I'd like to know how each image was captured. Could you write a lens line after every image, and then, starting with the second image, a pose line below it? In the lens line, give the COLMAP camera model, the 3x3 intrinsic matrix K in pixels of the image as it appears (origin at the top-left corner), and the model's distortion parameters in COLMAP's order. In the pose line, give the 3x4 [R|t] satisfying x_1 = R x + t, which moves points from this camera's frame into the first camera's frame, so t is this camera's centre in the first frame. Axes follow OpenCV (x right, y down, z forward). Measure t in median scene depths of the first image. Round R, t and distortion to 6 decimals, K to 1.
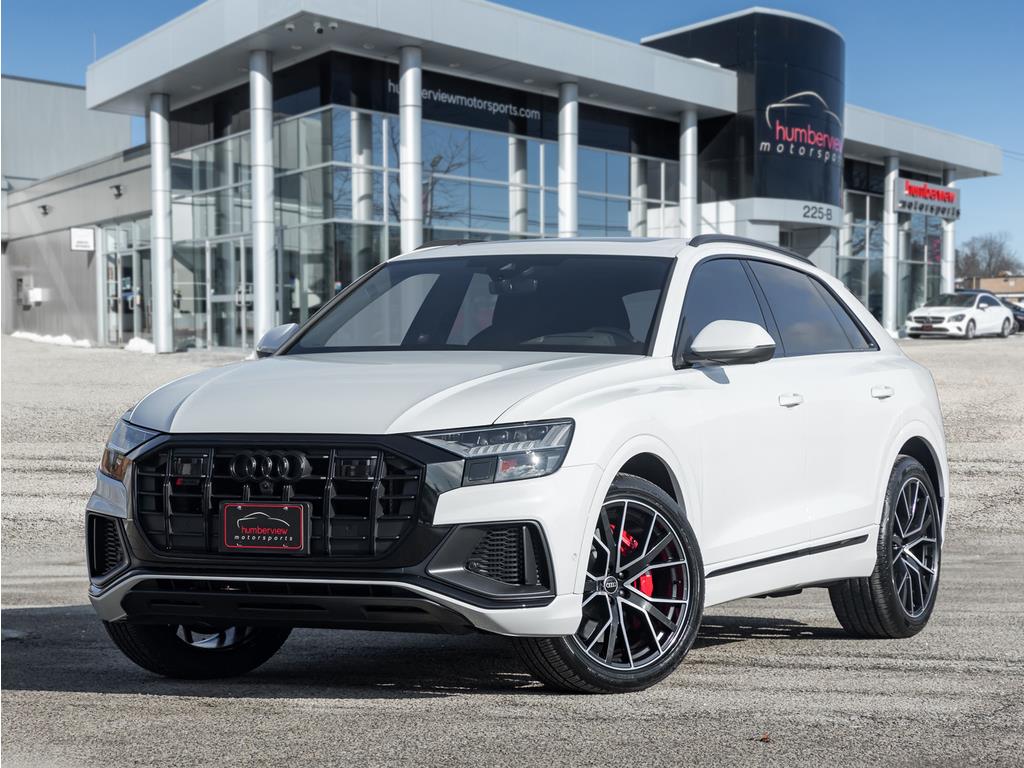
lens RADIAL K [[1061.7, 0, 512.0], [0, 1061.7, 384.0], [0, 0, 1]] dist [0.013449, 0.111625]
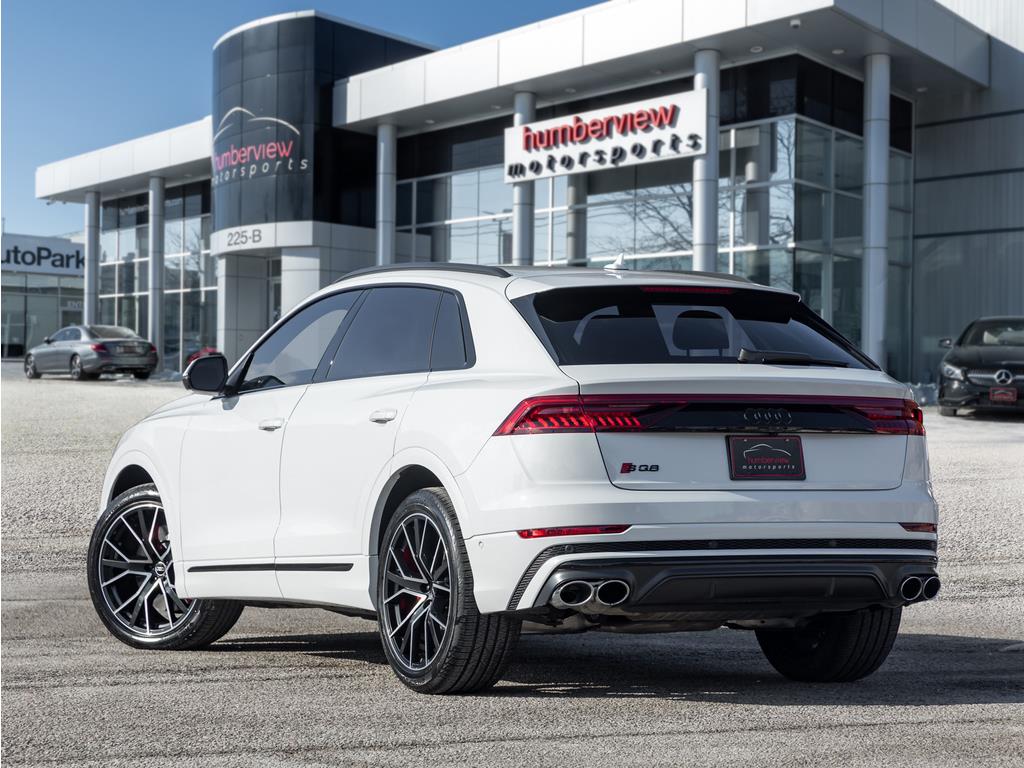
lens RADIAL K [[1061.7, 0, 512.0], [0, 1061.7, 384.0], [0, 0, 1]] dist [0.013449, 0.111625]
pose [[0.003851, 0.026822, -0.999633, 1.188087], [-0.073101, 0.996973, 0.026469, -0.079456], [0.997317, 0.072972, 0.005800, 1.237474]]
